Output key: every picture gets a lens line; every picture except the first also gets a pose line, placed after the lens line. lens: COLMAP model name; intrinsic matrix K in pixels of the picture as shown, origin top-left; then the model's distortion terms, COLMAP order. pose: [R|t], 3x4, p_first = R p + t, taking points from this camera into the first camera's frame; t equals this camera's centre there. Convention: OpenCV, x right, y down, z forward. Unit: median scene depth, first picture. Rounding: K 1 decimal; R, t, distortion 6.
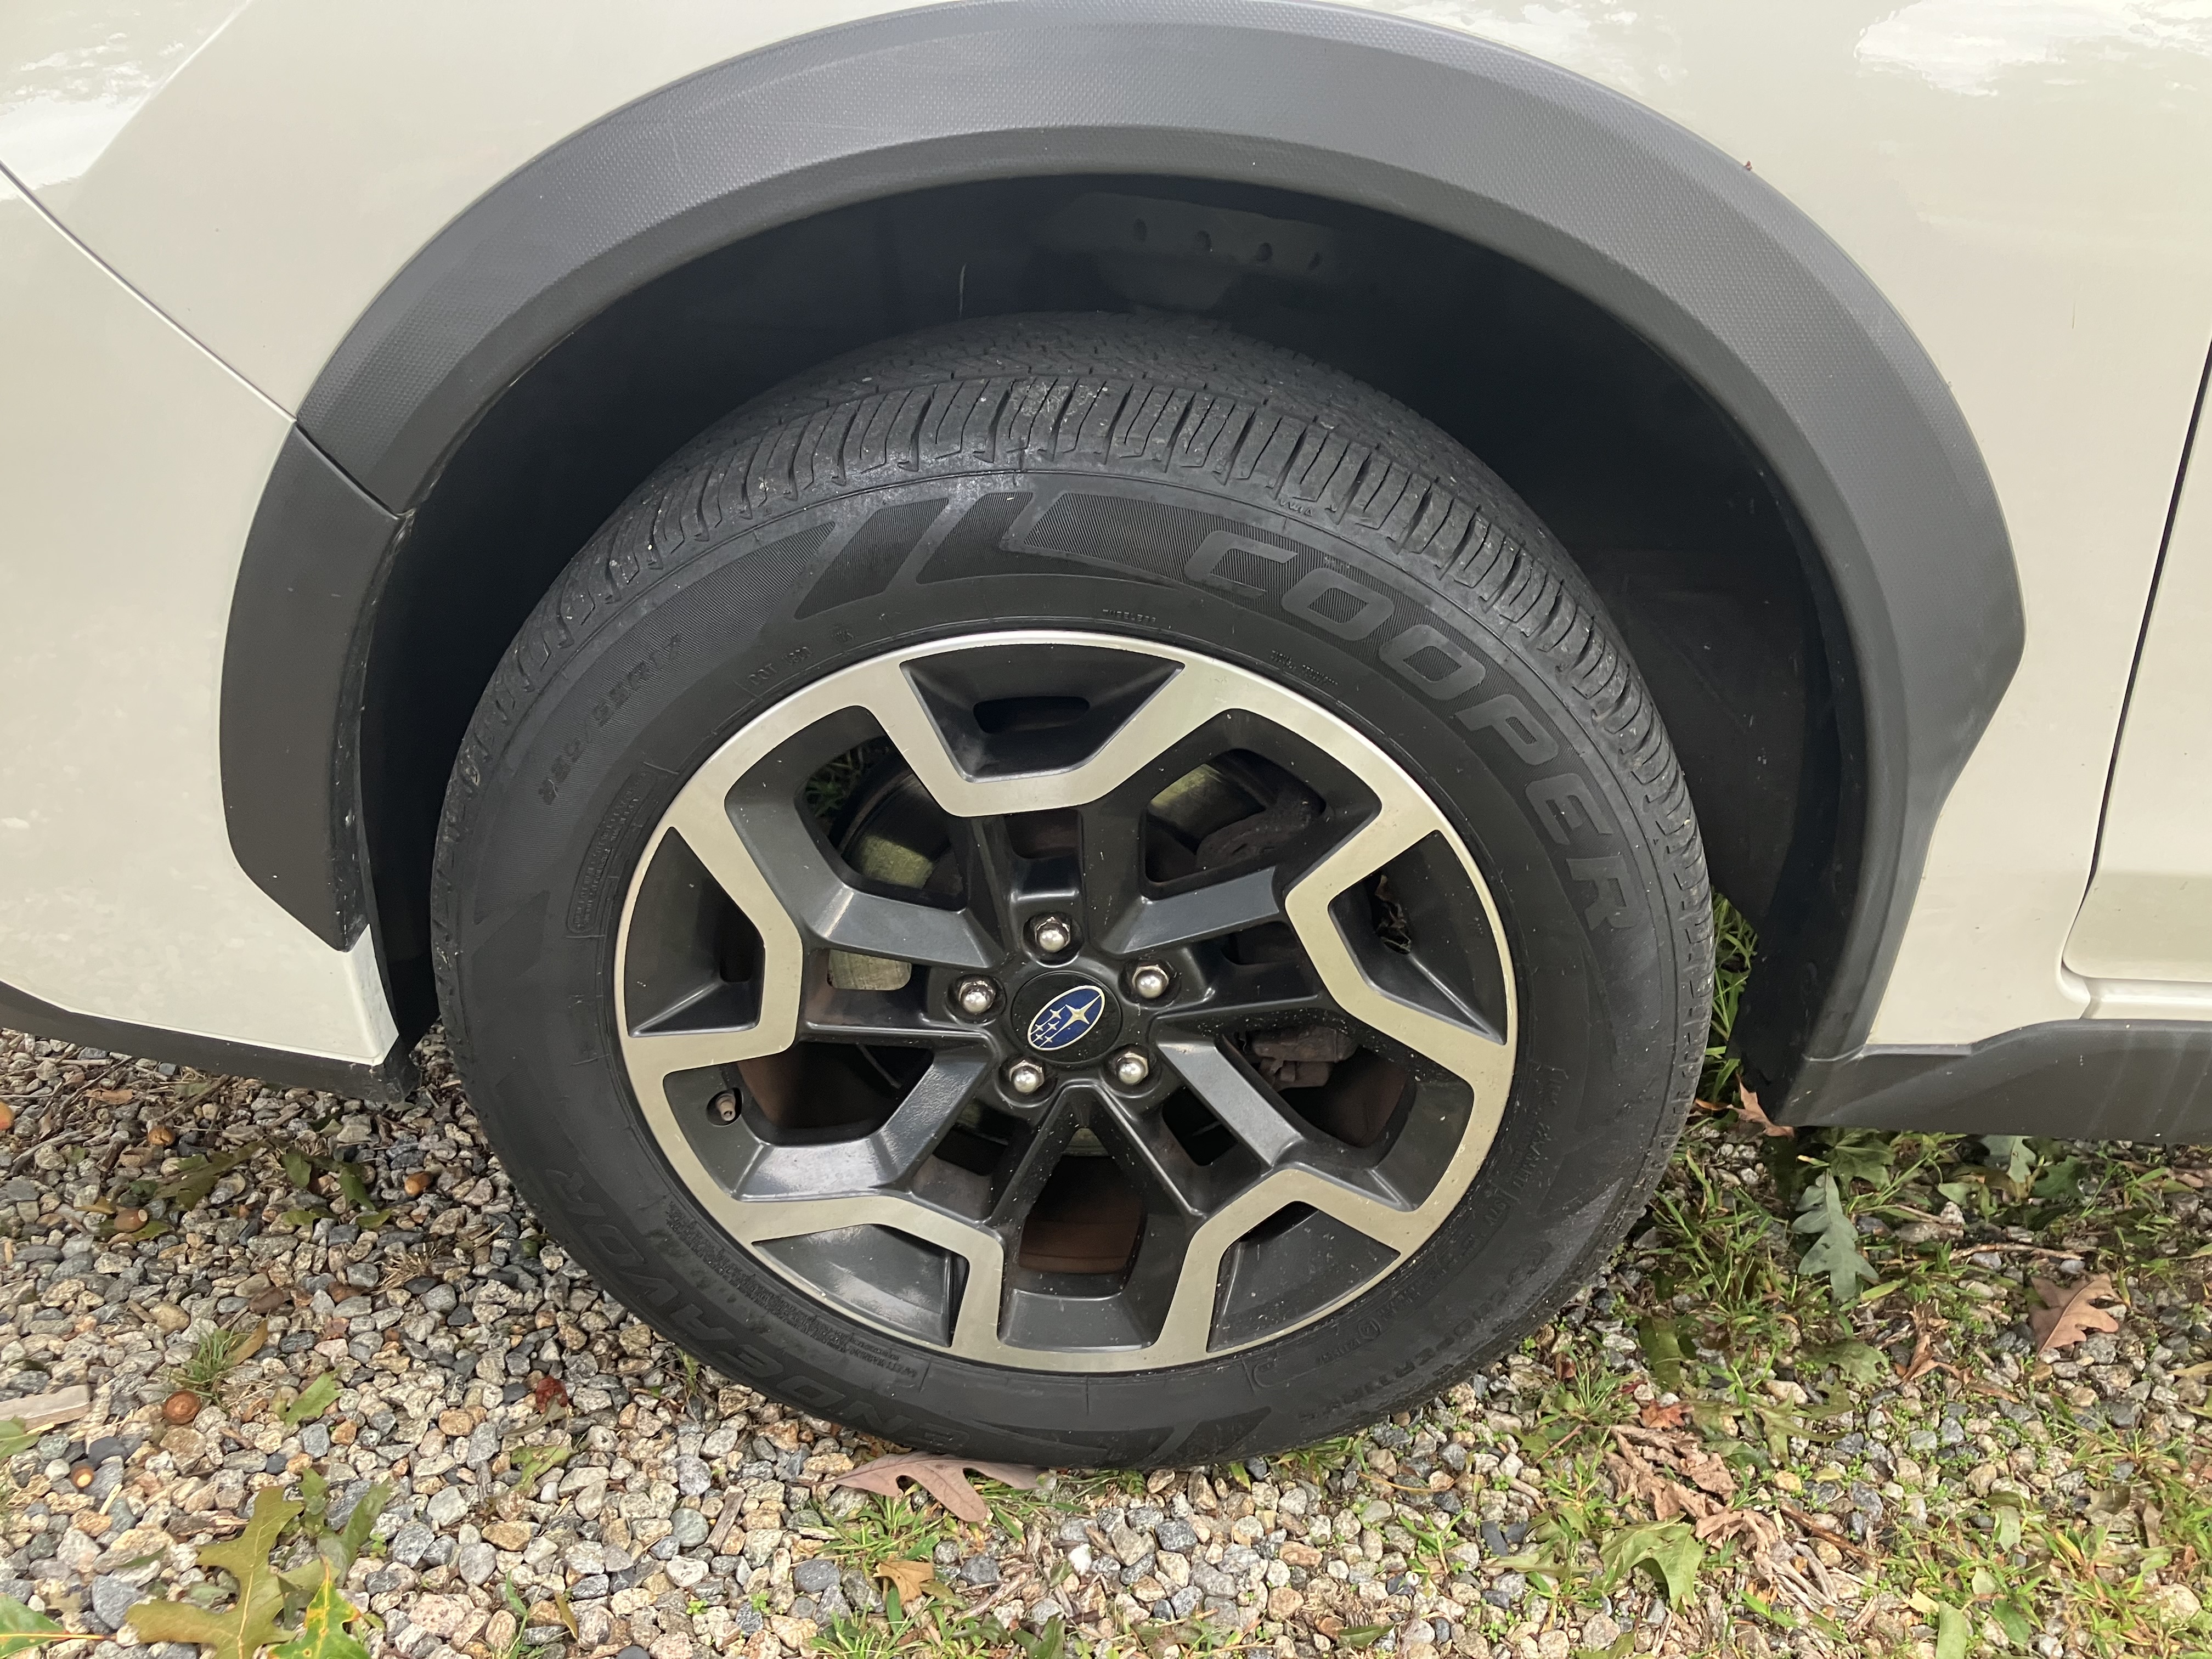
lens RADIAL K [[1850.4, 0, 1108.3], [0, 1850.4, 901.8], [0, 0, 1]] dist [-0.003213, 0.001347]
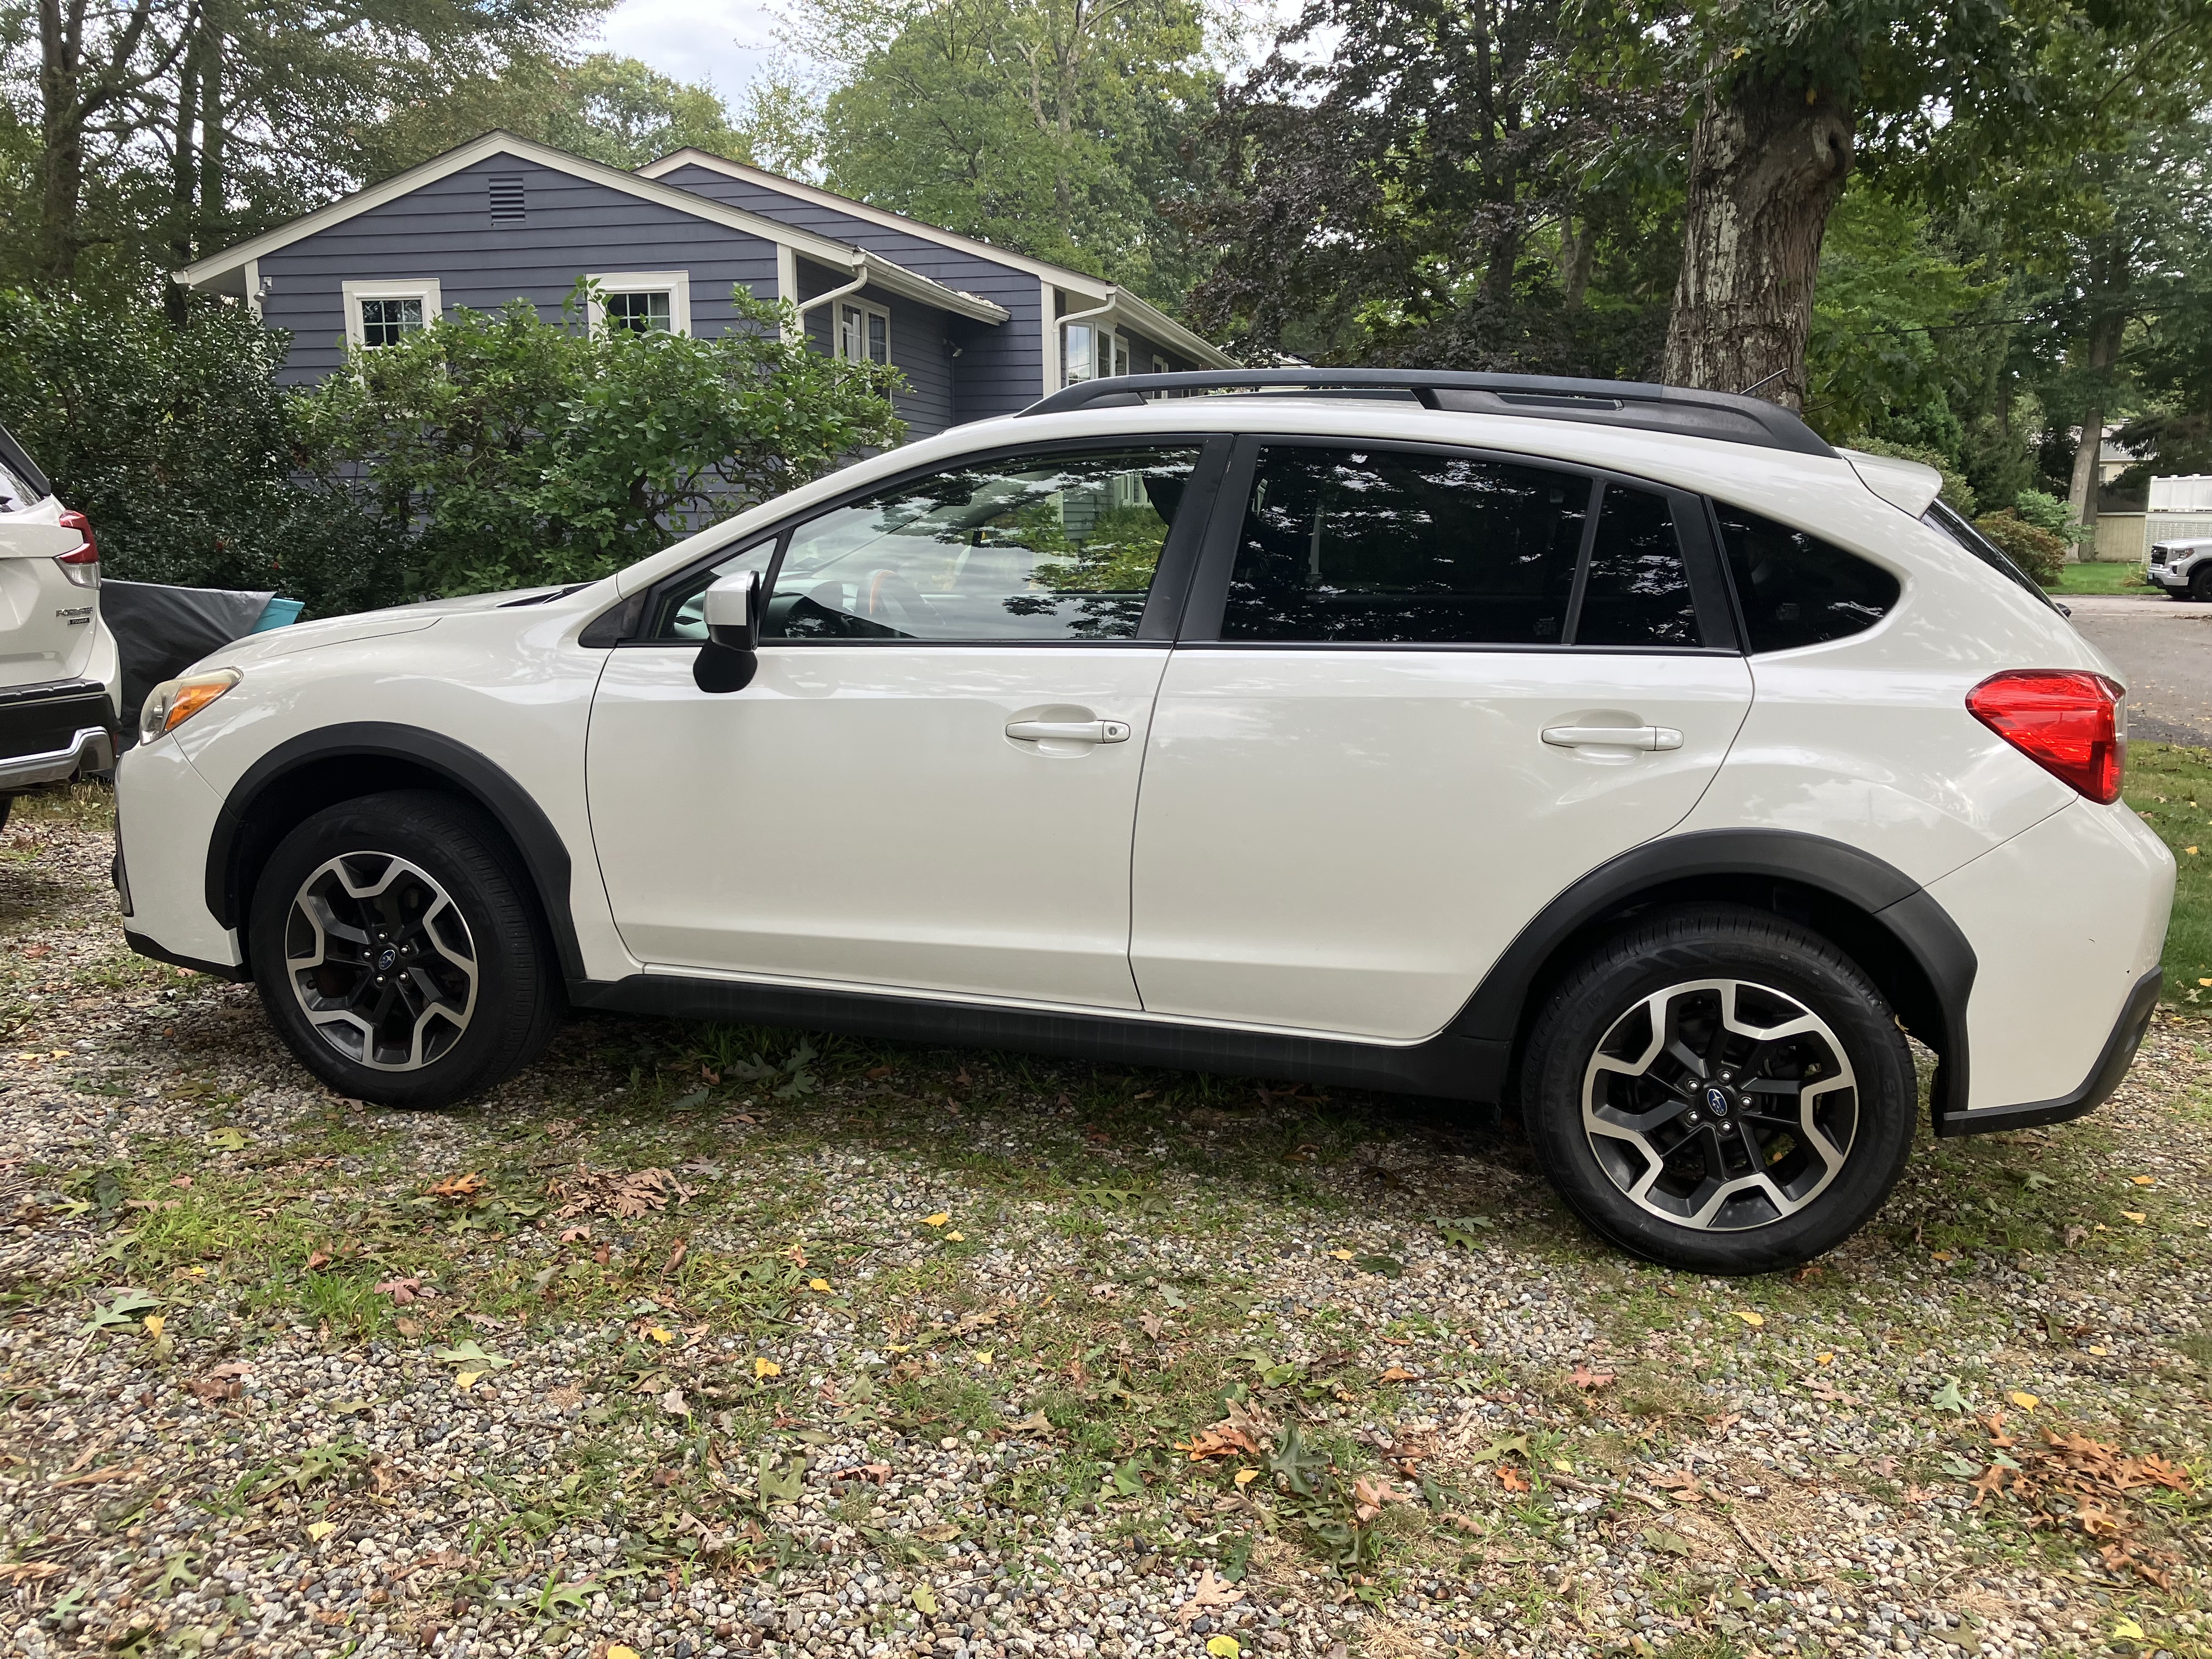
lens RADIAL K [[1775.4, 0, 1110.3], [0, 1775.4, 819.6], [0, 0, 1]] dist [0.010103, 0.006324]
pose [[0.967678, 0.008042, -0.252061, 2.194110], [-0.100106, 0.929623, -0.354655, 0.885438], [0.231470, 0.368425, 0.900380, -1.945081]]
